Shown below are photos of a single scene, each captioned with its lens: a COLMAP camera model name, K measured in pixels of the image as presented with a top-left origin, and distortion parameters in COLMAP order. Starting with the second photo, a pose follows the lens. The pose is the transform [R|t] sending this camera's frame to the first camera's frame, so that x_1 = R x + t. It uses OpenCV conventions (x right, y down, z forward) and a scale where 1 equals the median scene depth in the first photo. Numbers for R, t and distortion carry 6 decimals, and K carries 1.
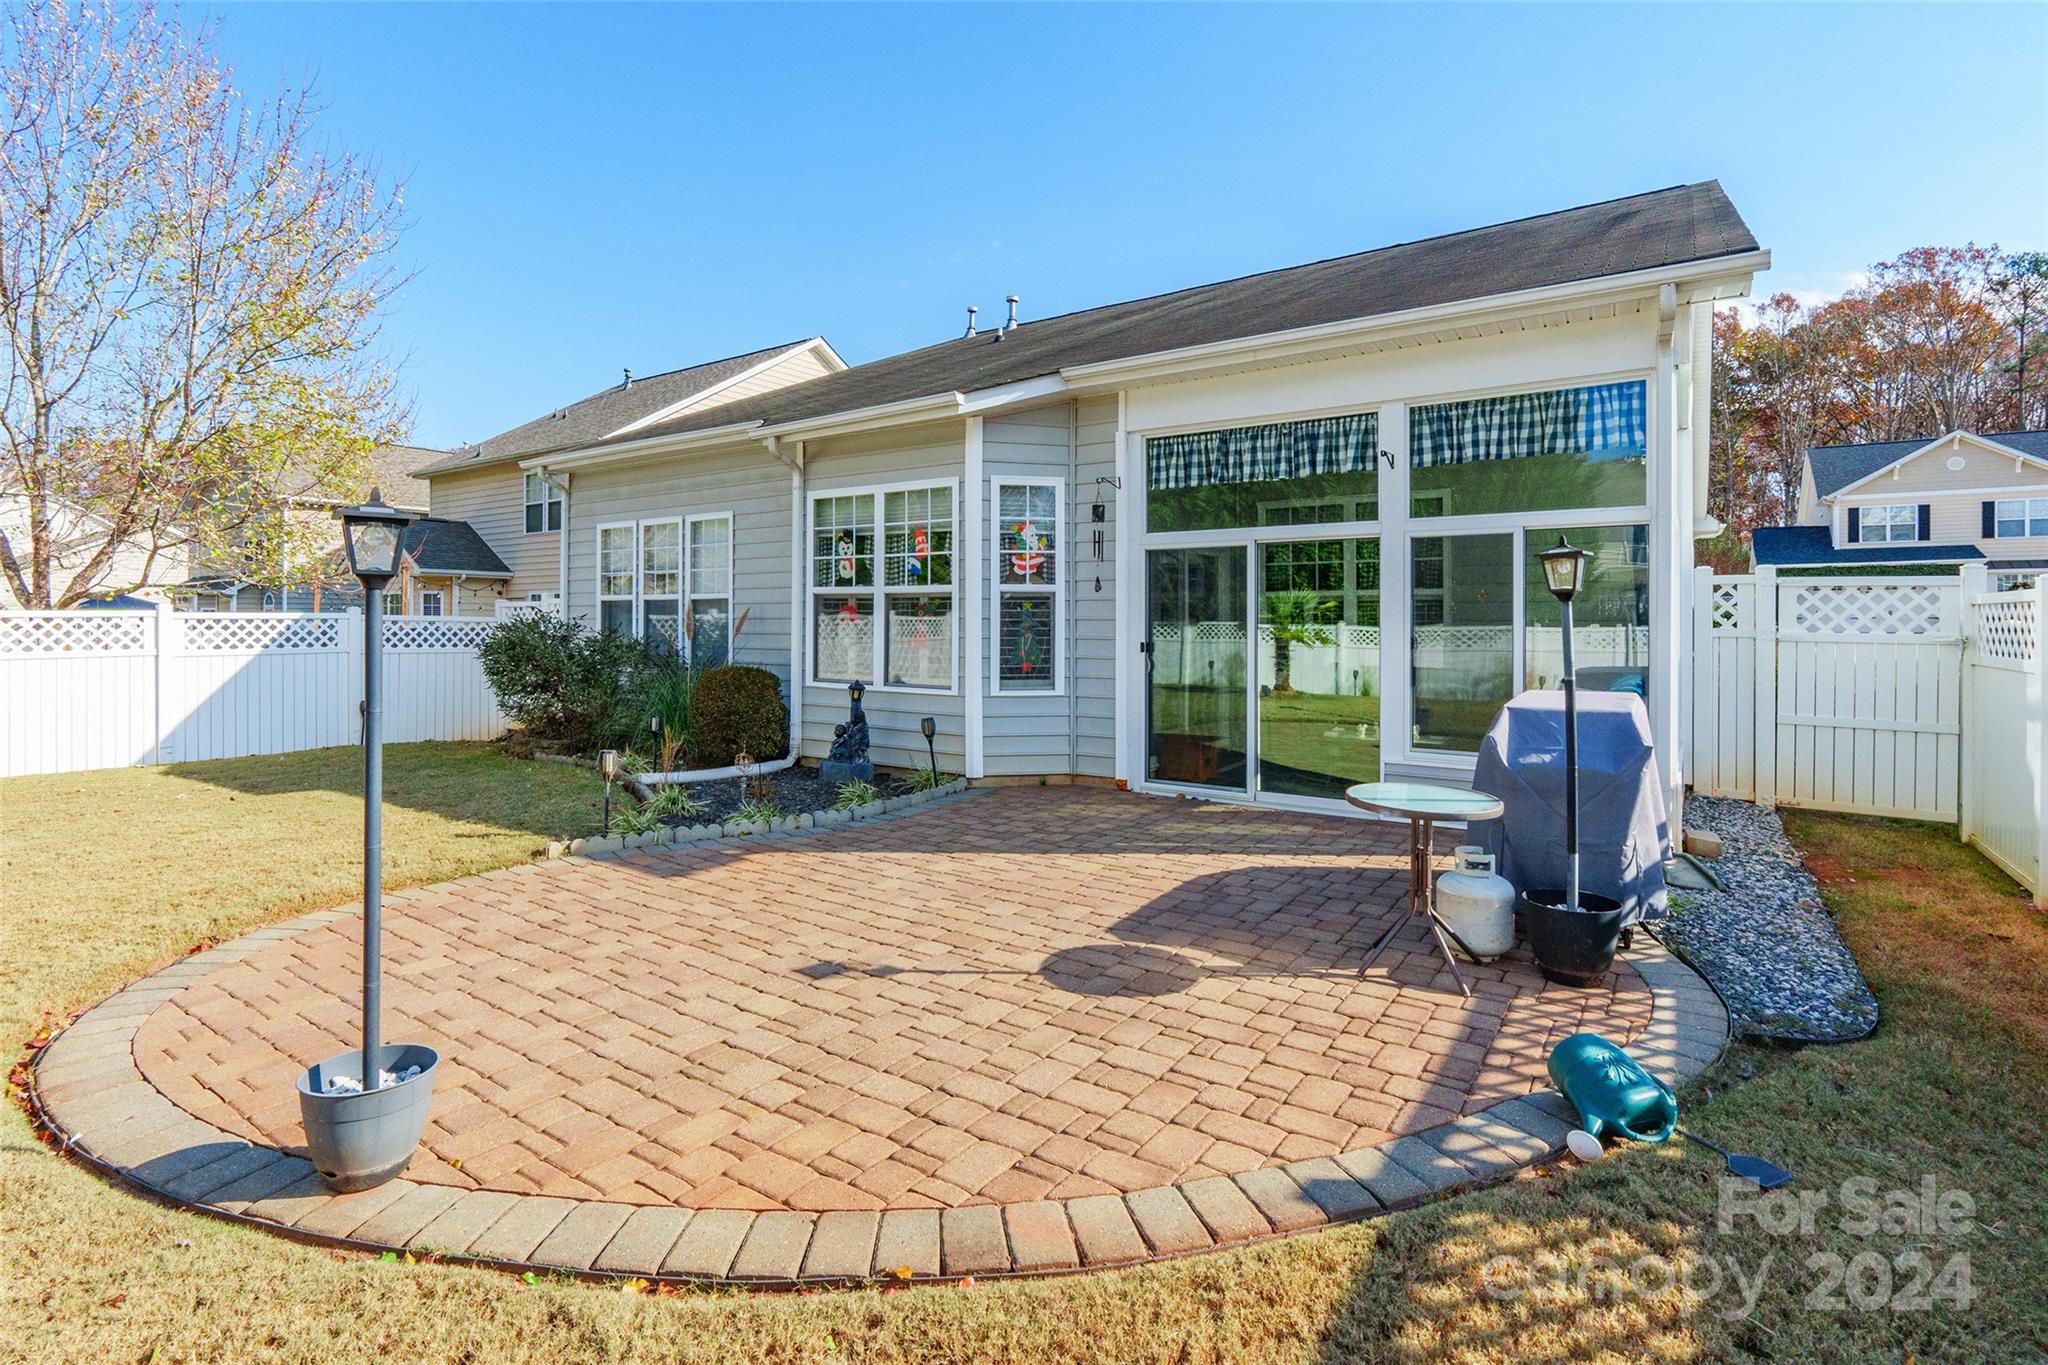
lens RADIAL K [[965.2, 0, 1019.8], [0, 965.2, 622.5], [0, 0, 1]] dist [-0.013985, 0.001728]
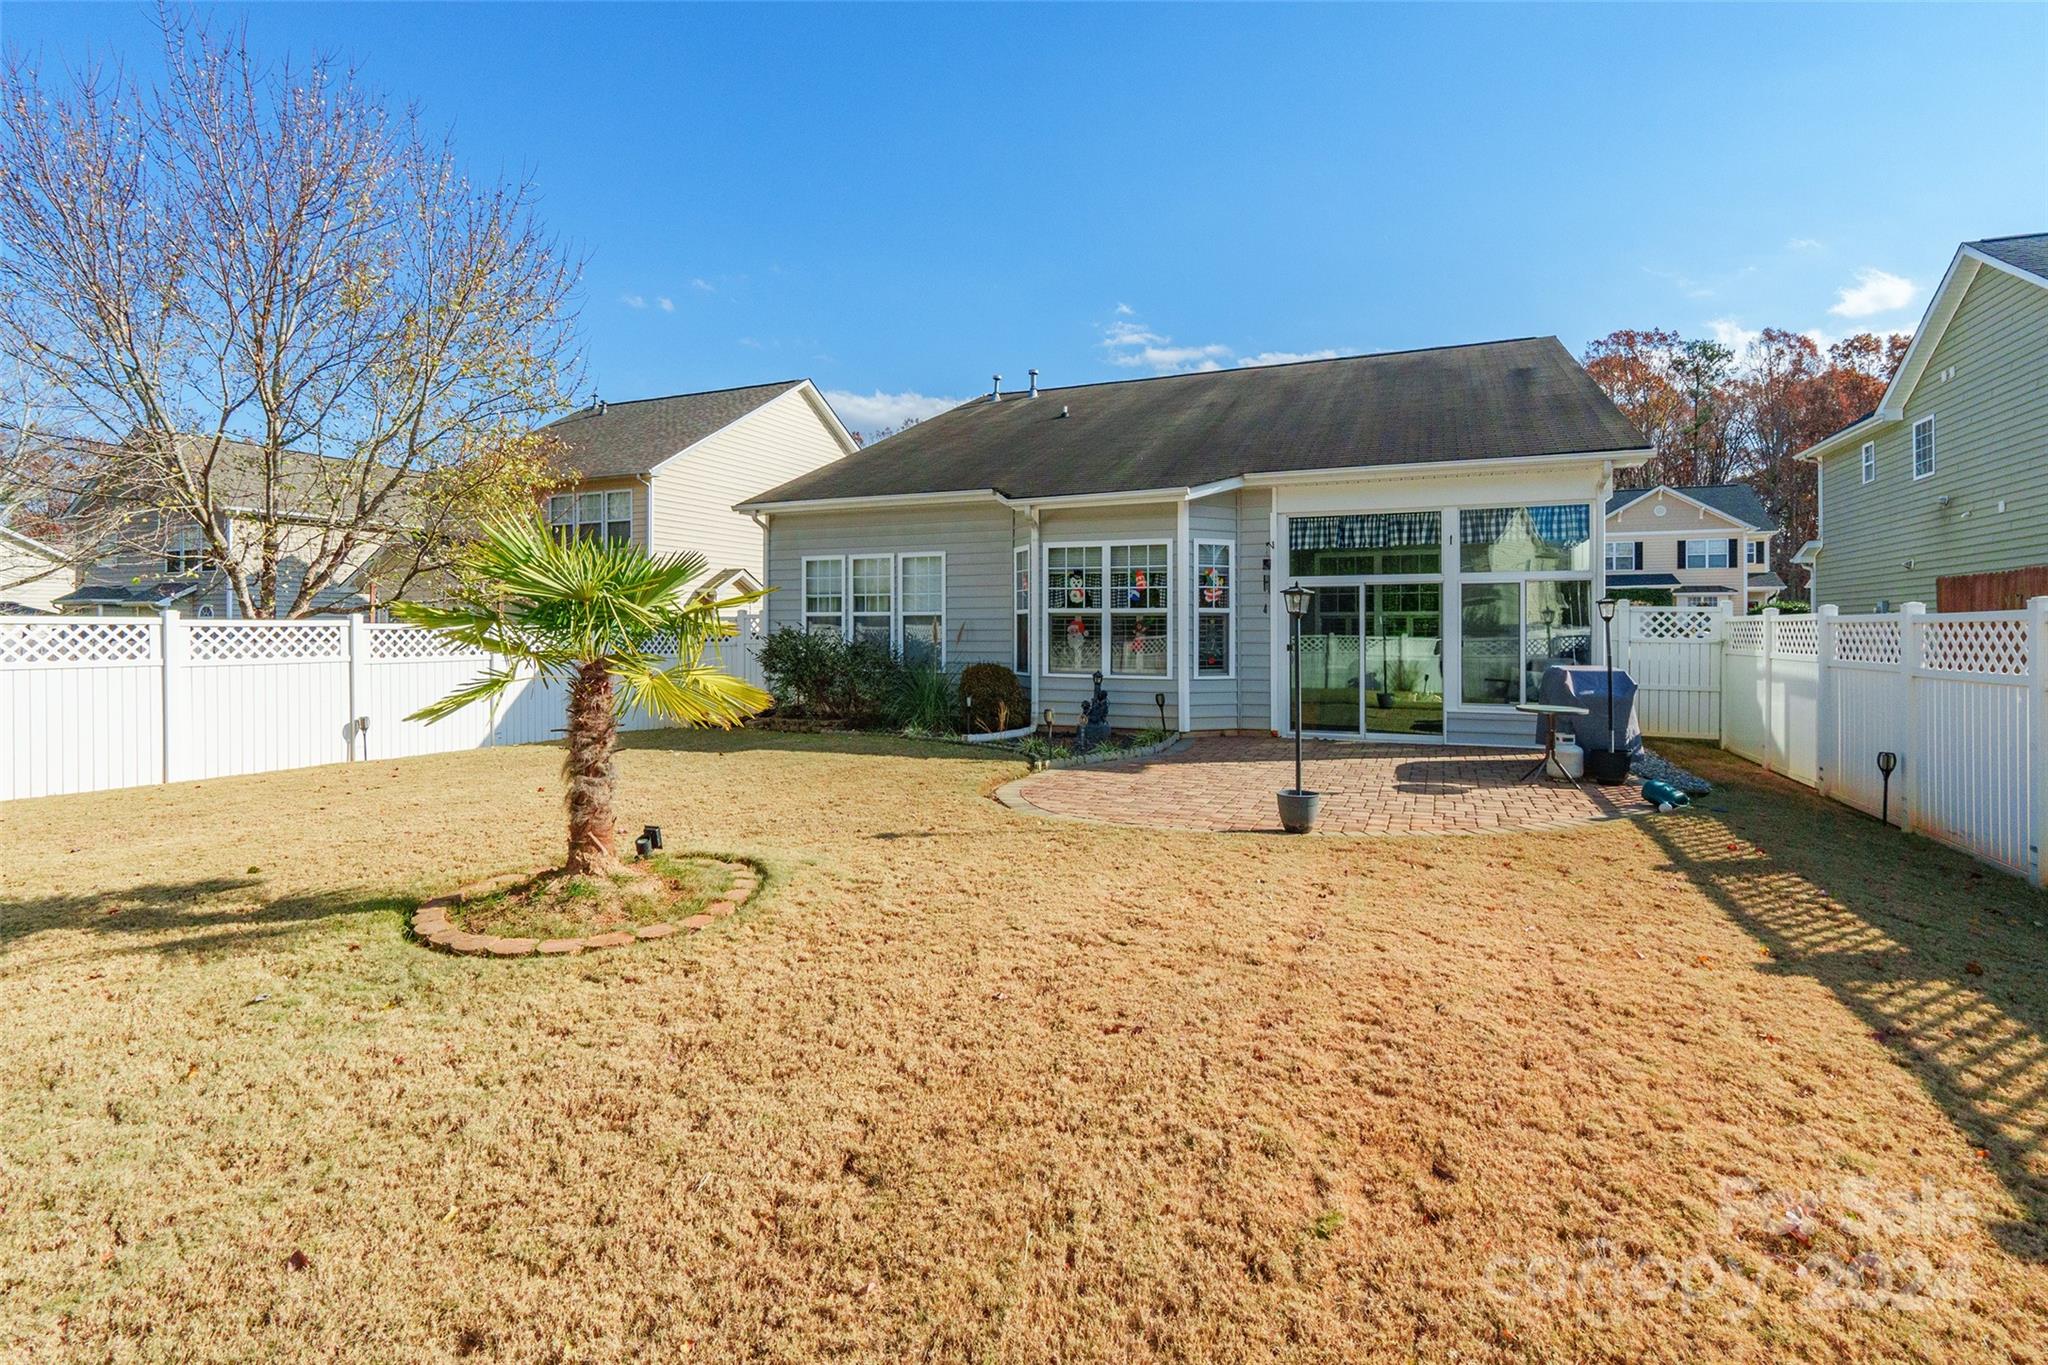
lens RADIAL K [[965.2, 0, 1005.0], [0, 965.2, 616.3], [0, 0, 1]] dist [-0.013985, 0.001728]
pose [[0.981344, 0.004297, 0.192213, -0.613515], [-0.001038, 0.999854, -0.017053, 0.000851], [-0.192258, 0.016536, 0.981205, -0.460150]]
